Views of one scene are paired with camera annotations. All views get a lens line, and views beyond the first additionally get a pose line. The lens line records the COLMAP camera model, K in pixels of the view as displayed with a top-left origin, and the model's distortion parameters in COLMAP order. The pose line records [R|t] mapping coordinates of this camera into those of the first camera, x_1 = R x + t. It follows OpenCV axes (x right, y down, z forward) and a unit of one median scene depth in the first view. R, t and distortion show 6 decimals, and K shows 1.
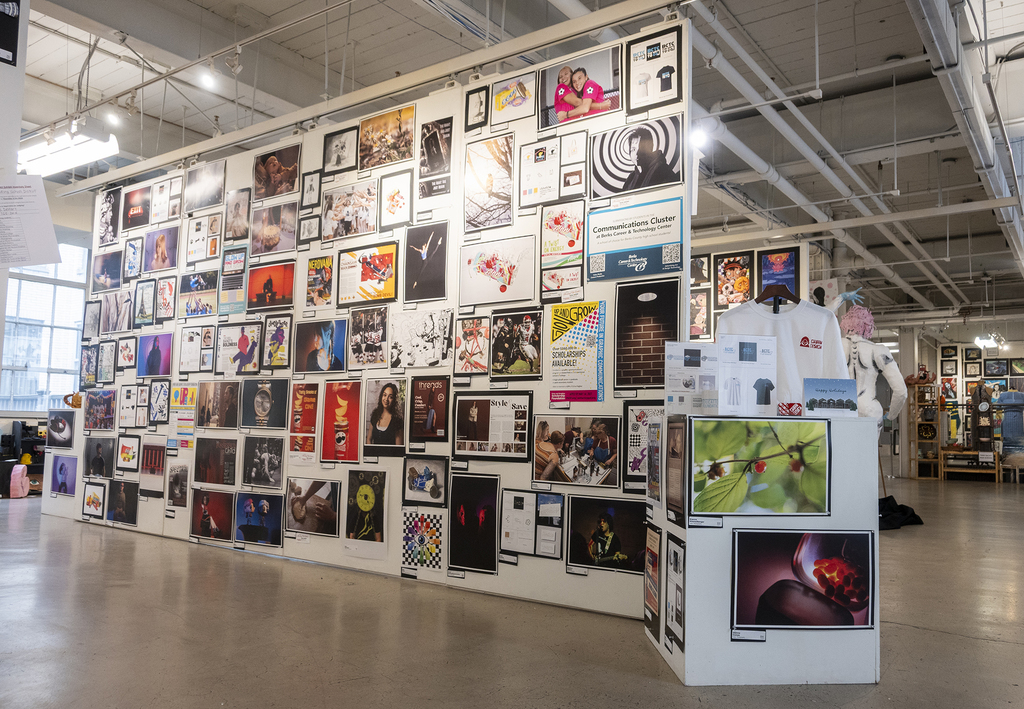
lens RADIAL K [[808.7, 0, 510.8], [0, 808.7, 359.2], [0, 0, 1]] dist [0.005075, 0.000986]
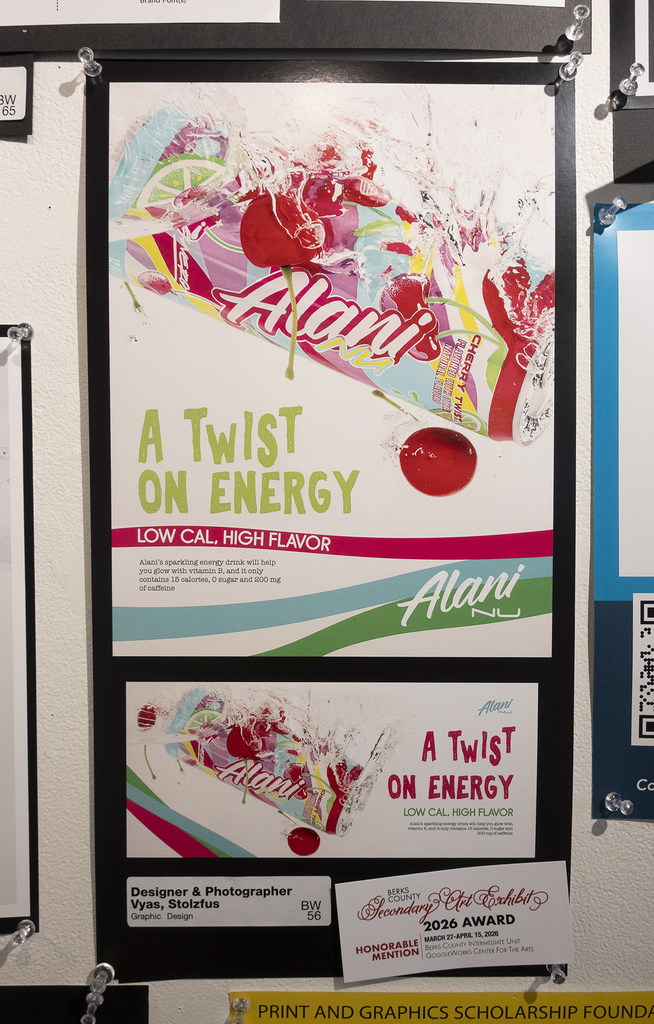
lens RADIAL K [[750.0, 0, 327.0], [0, 750.0, 510.9], [0, 0, 1]] dist [0.003942, 0.001567]
pose [[0.797138, -0.039878, 0.602479, 0.000823], [-0.029511, 0.994051, 0.104842, -0.168080], [-0.603076, -0.101353, 0.791218, 1.061541]]
